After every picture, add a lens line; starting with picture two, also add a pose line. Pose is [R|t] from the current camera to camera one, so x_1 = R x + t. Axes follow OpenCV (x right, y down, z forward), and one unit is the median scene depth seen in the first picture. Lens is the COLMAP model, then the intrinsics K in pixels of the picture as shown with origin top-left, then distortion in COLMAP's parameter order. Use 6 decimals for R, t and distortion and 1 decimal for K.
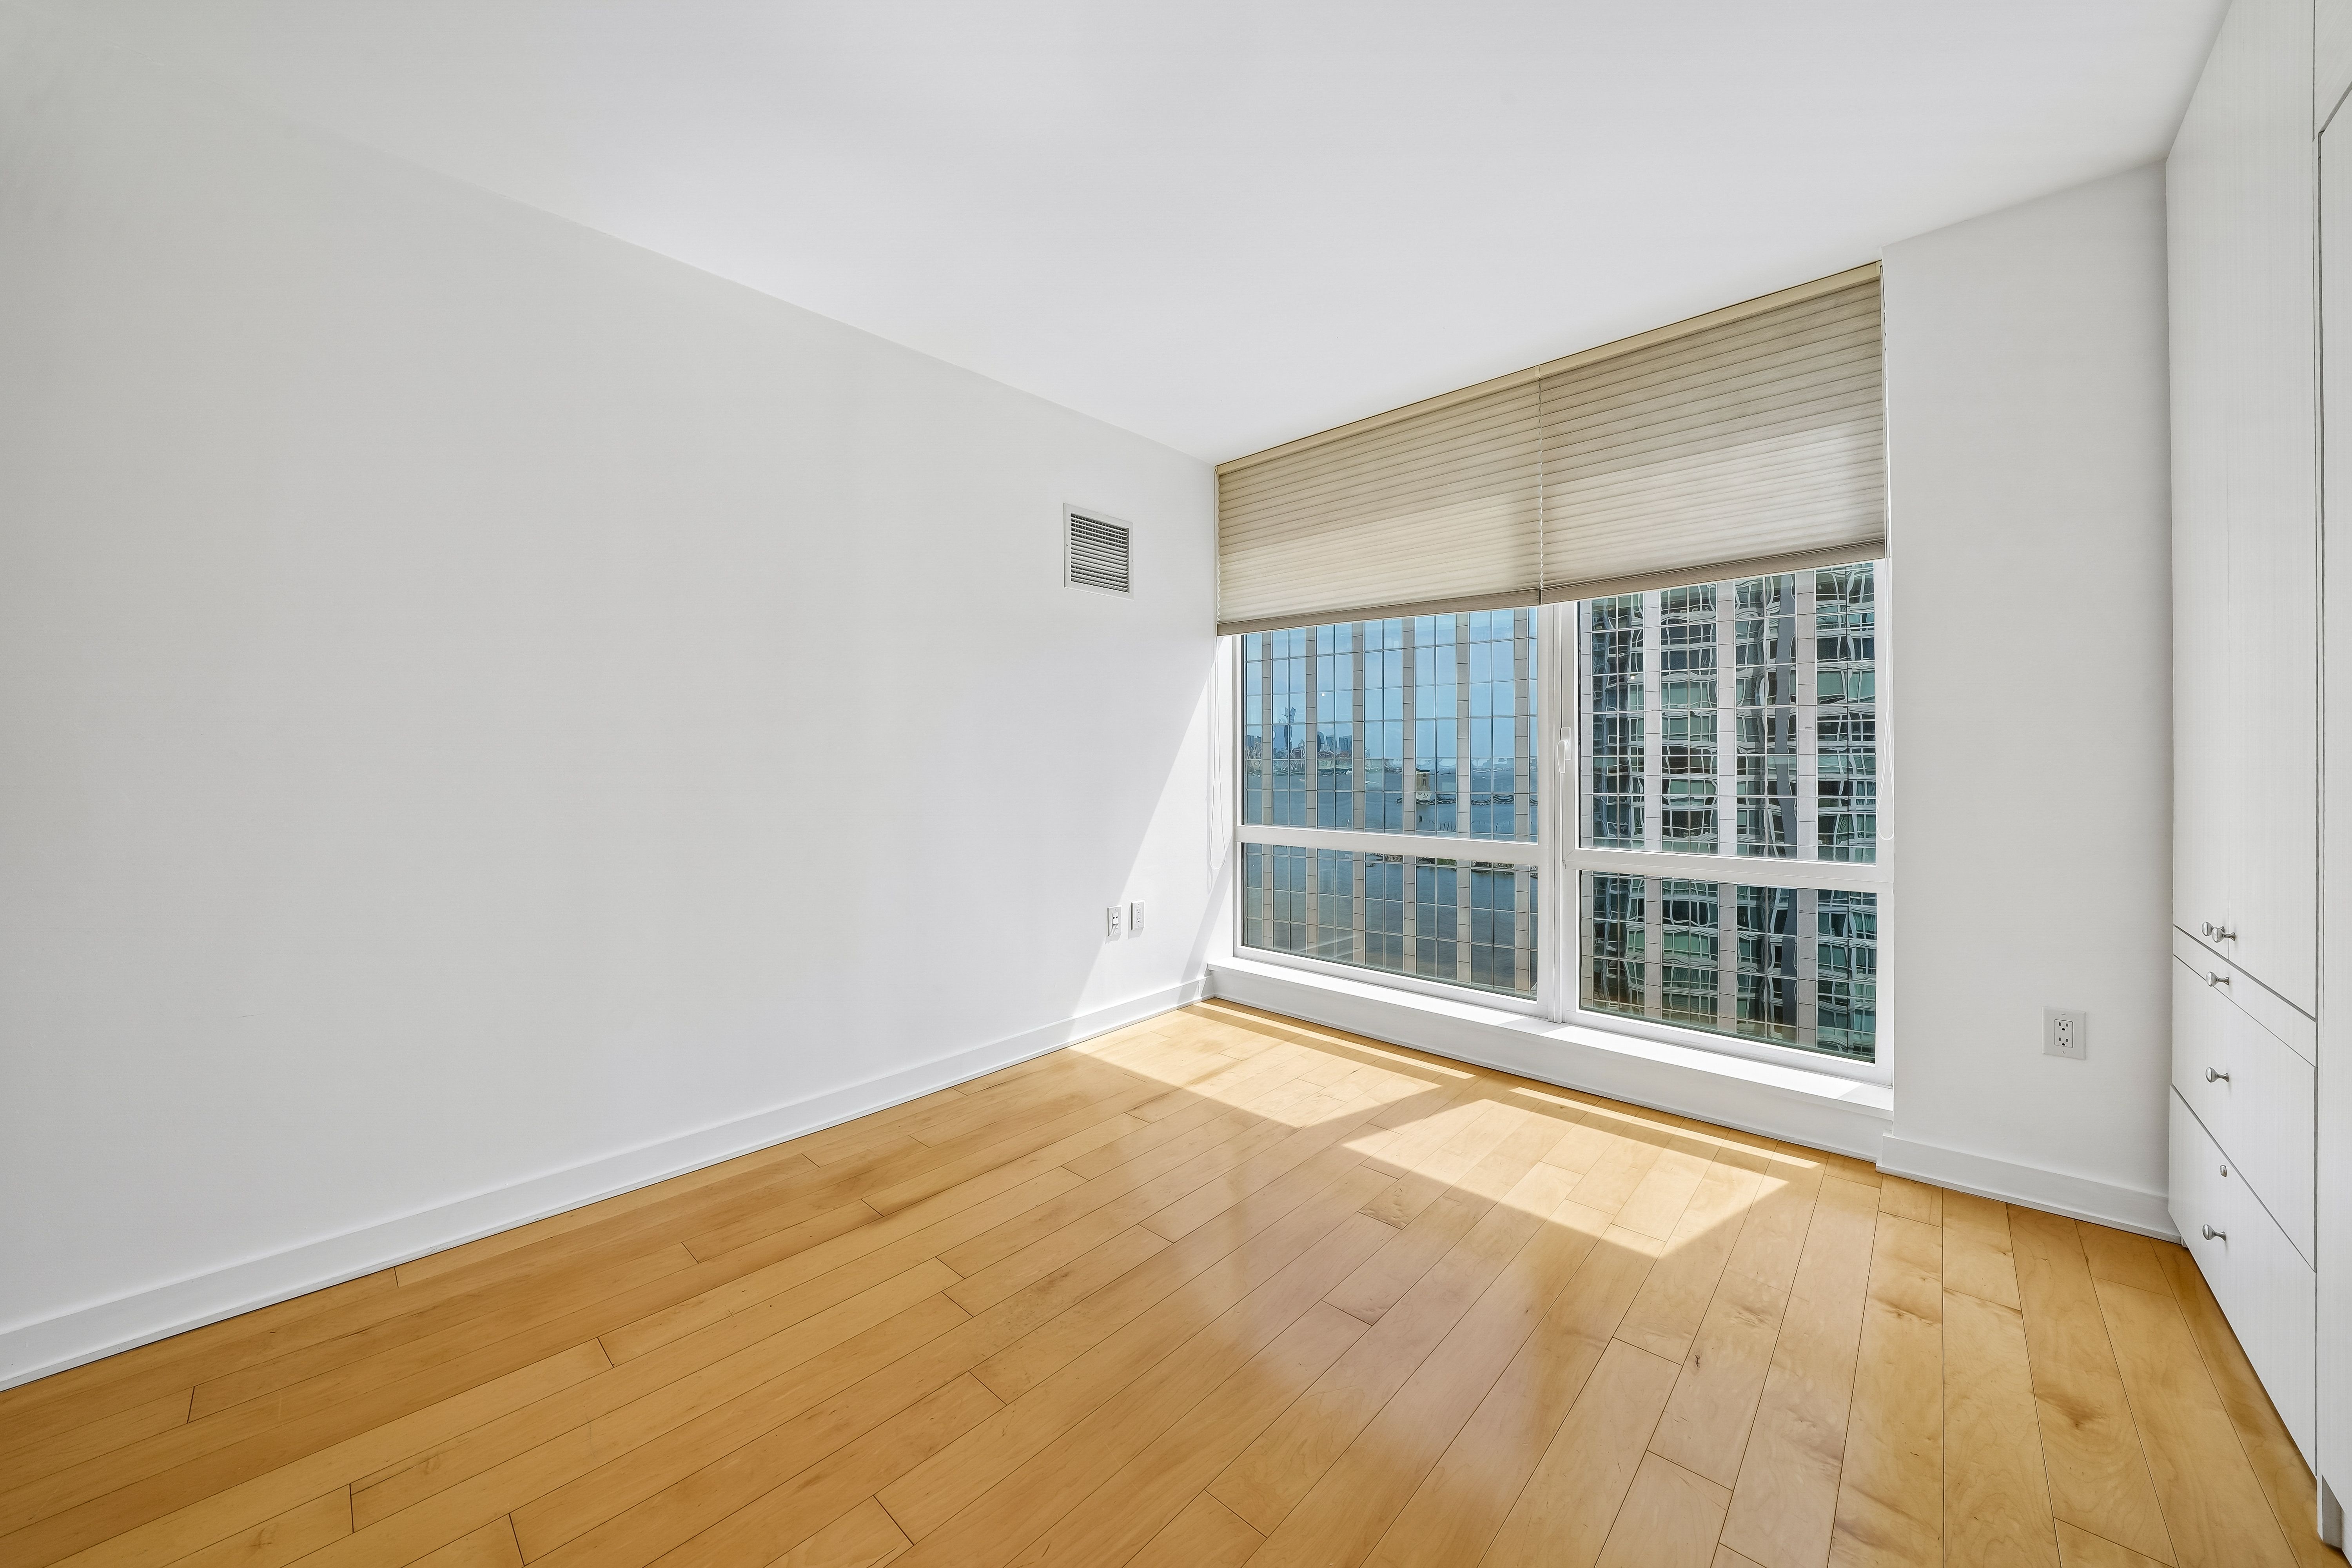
lens RADIAL K [[833.7, 0, 1166.4], [0, 833.7, 763.4], [0, 0, 1]] dist [-0.023397, 0.000109]
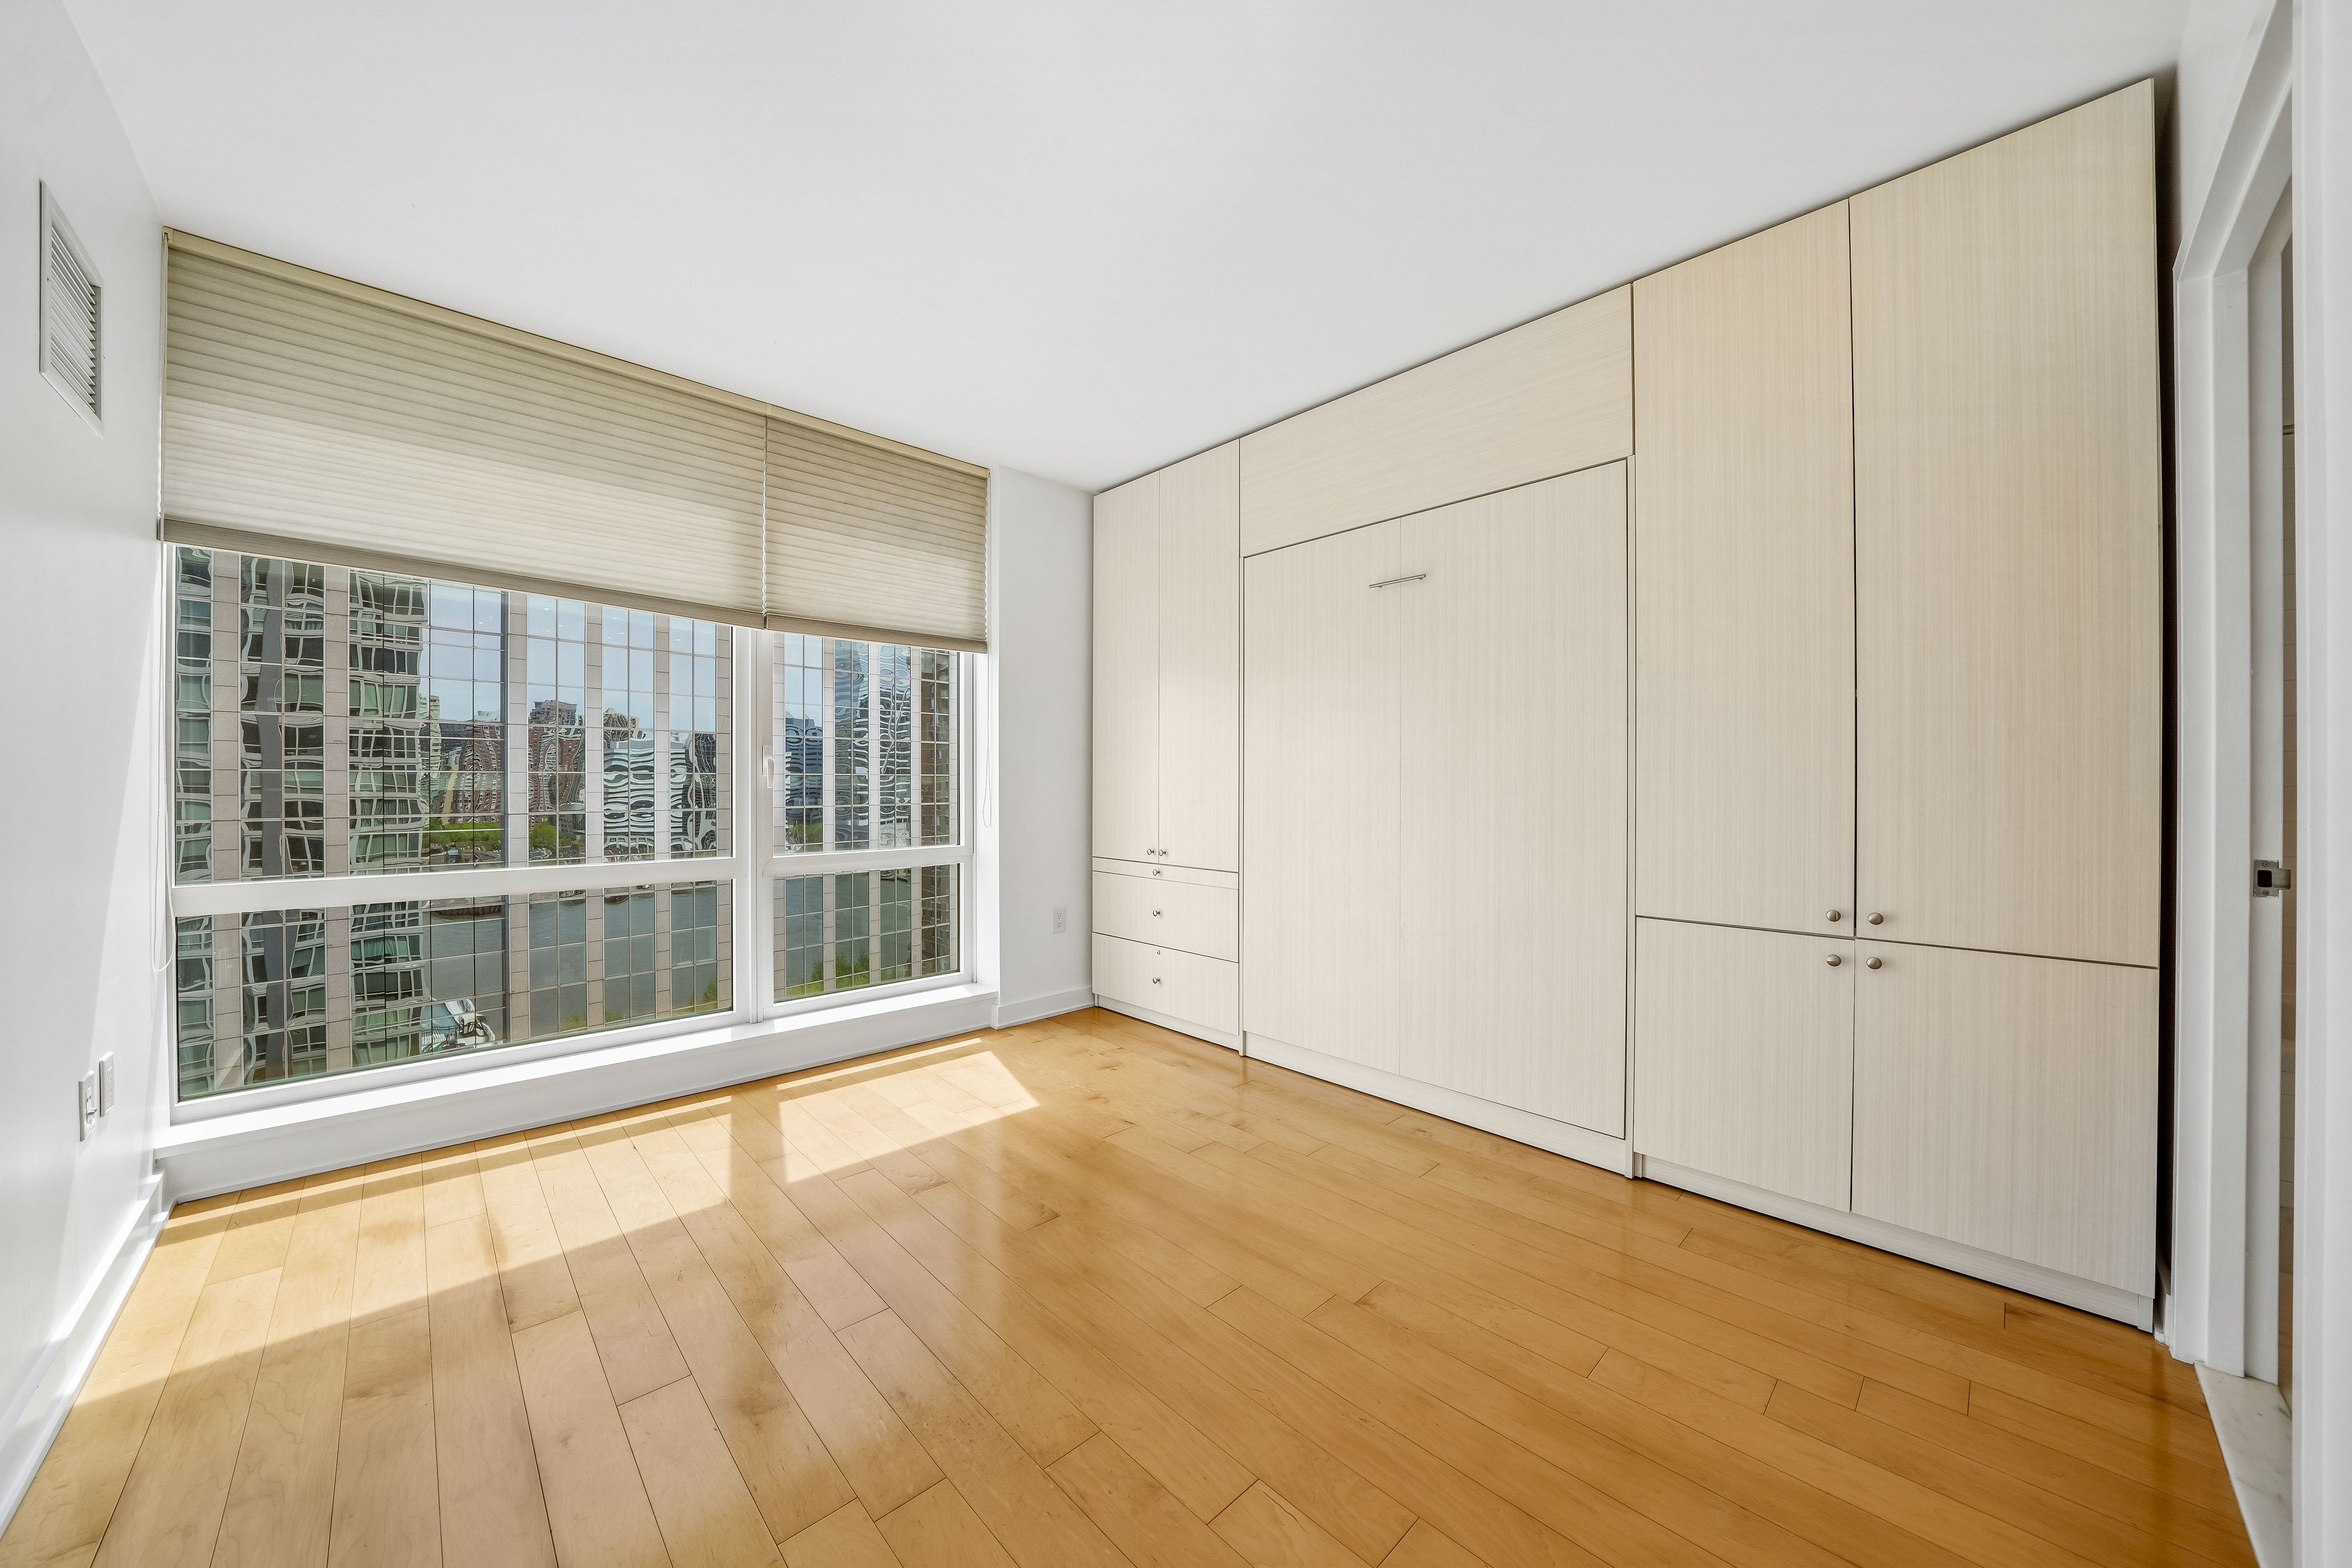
lens RADIAL K [[823.2, 0, 1176.0], [0, 823.2, 784.0], [0, 0, 1]] dist [-0.021292, 0.000139]
pose [[0.046619, -0.000324, 0.998913, -0.600521], [-0.003172, 0.999995, 0.000472, 0.004333], [-0.998908, -0.003190, 0.046618, 0.449528]]
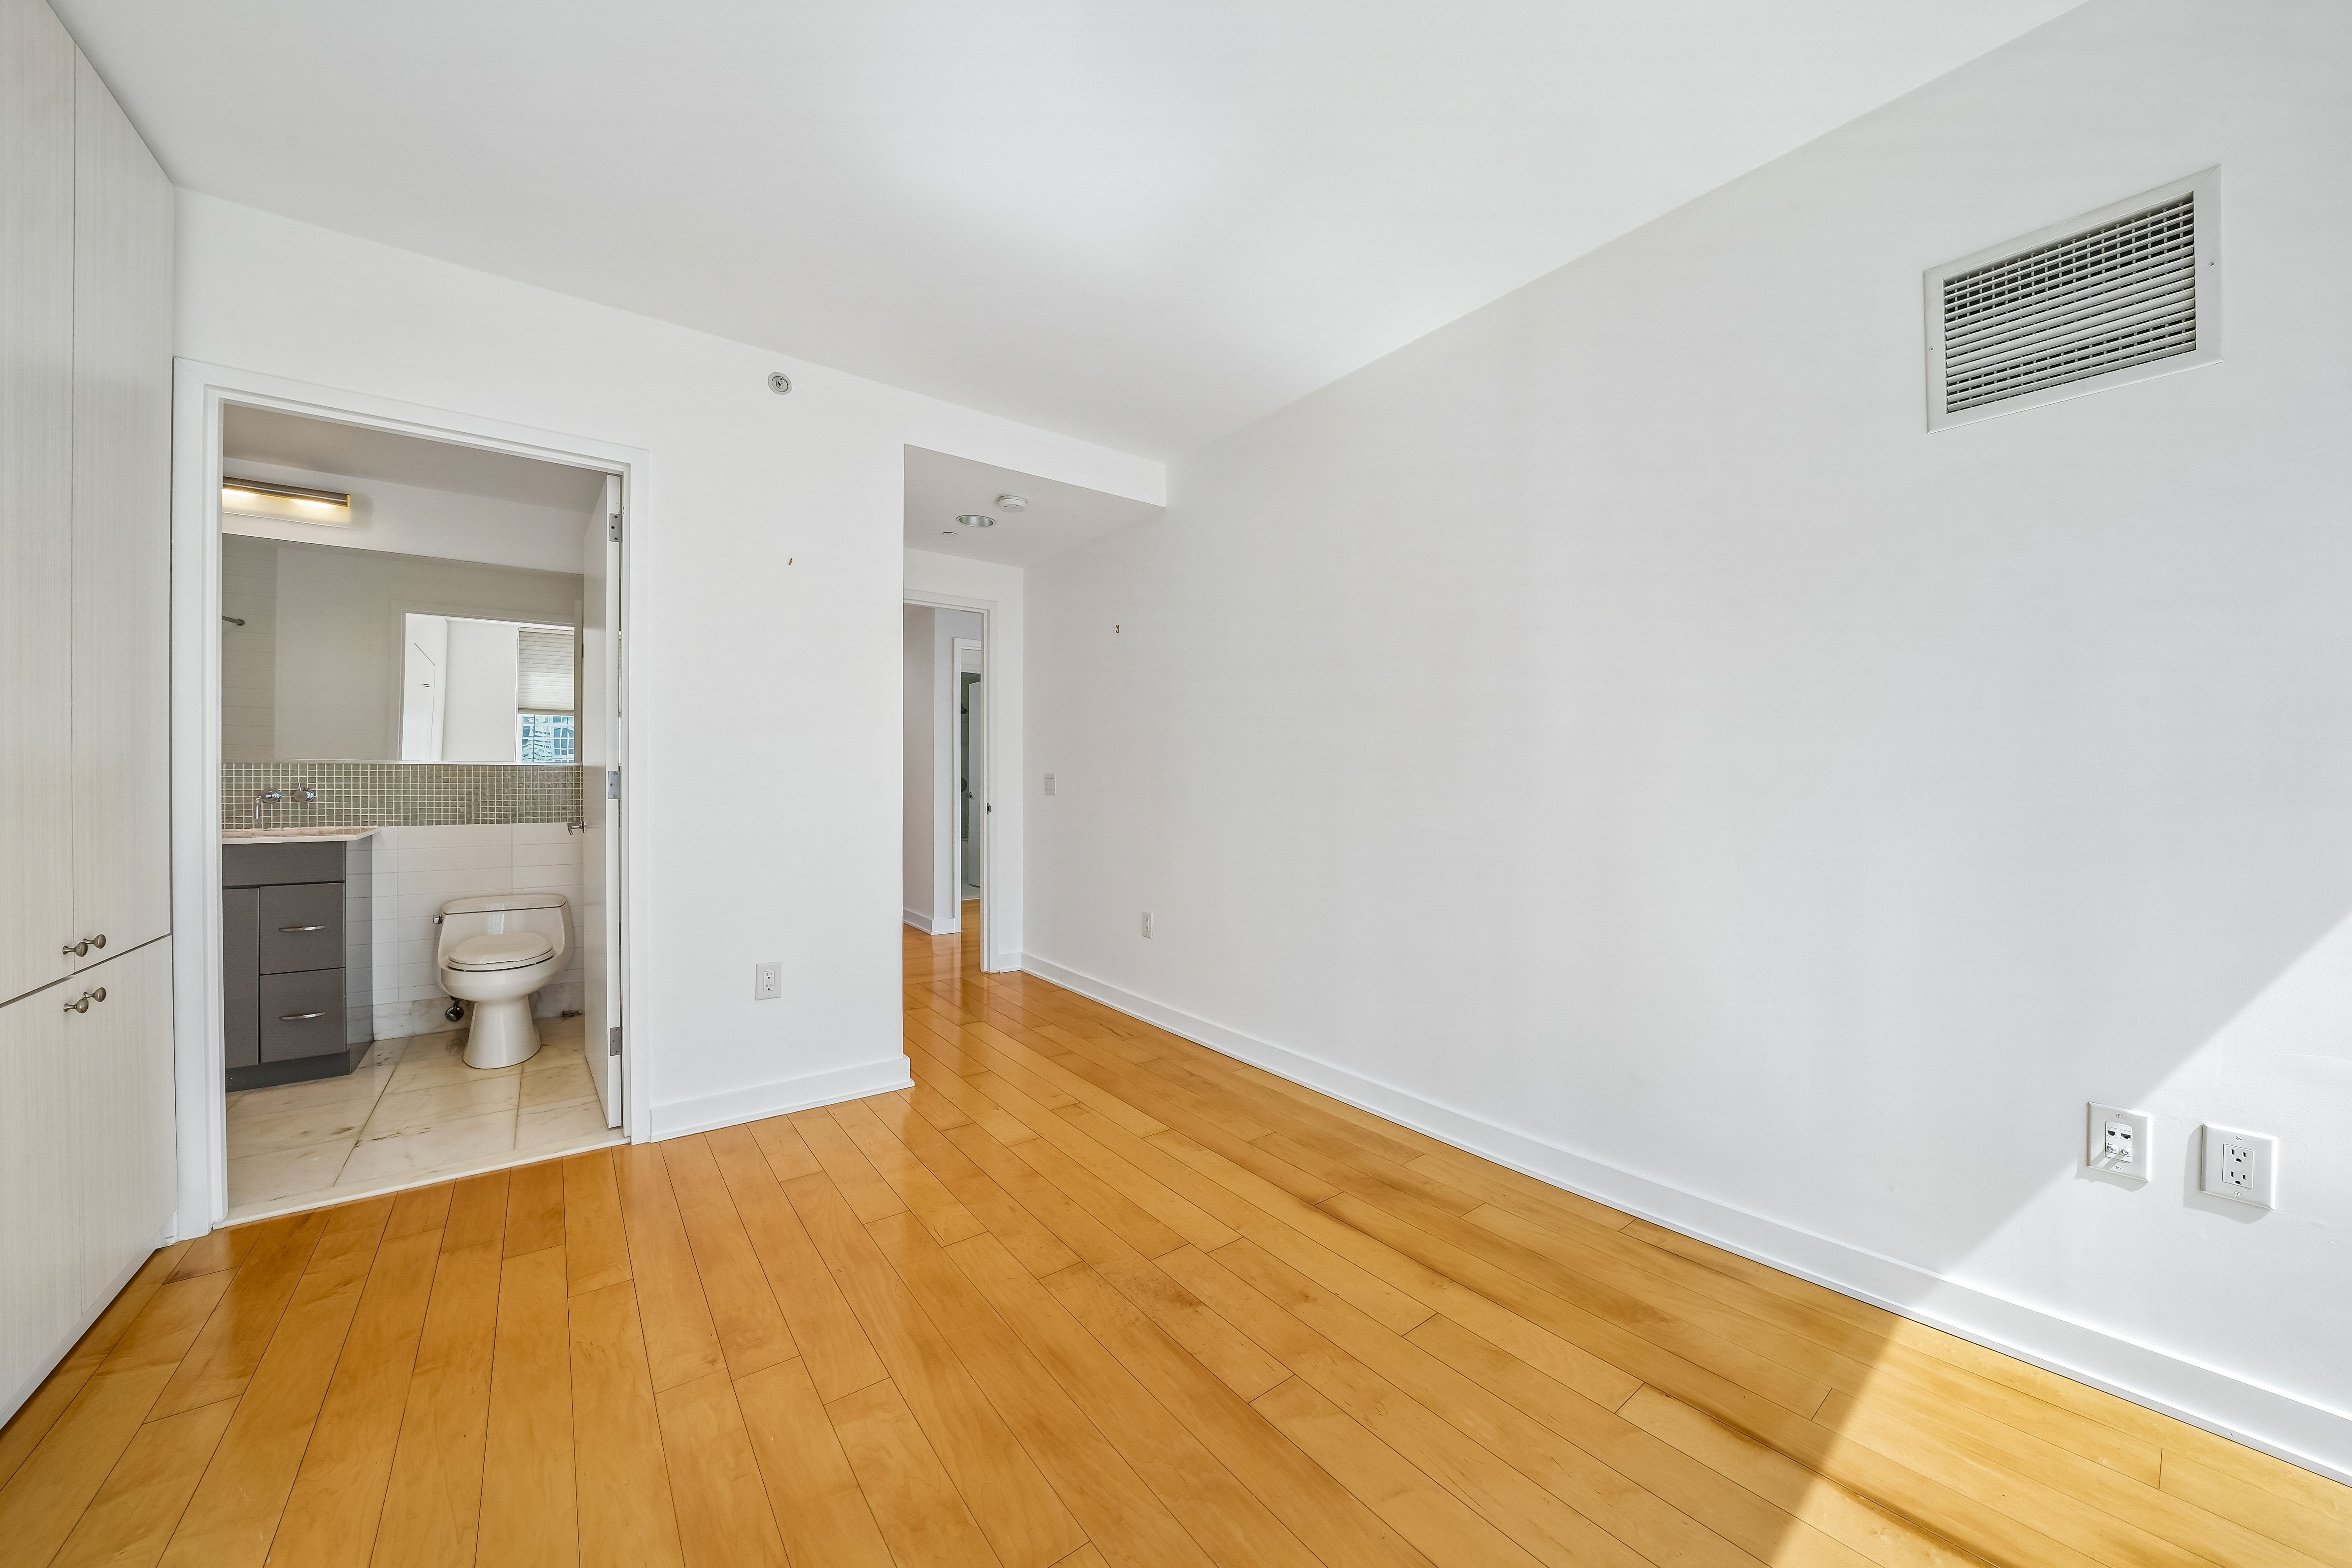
lens RADIAL K [[823.2, 0, 1176.0], [0, 823.2, 784.0], [0, 0, 1]] dist [-0.021292, 0.000139]
pose [[-0.162756, 0.009761, -0.986618, 0.525623], [0.000616, 0.999952, 0.009792, -0.000198], [0.986666, 0.000986, -0.162755, 0.734439]]
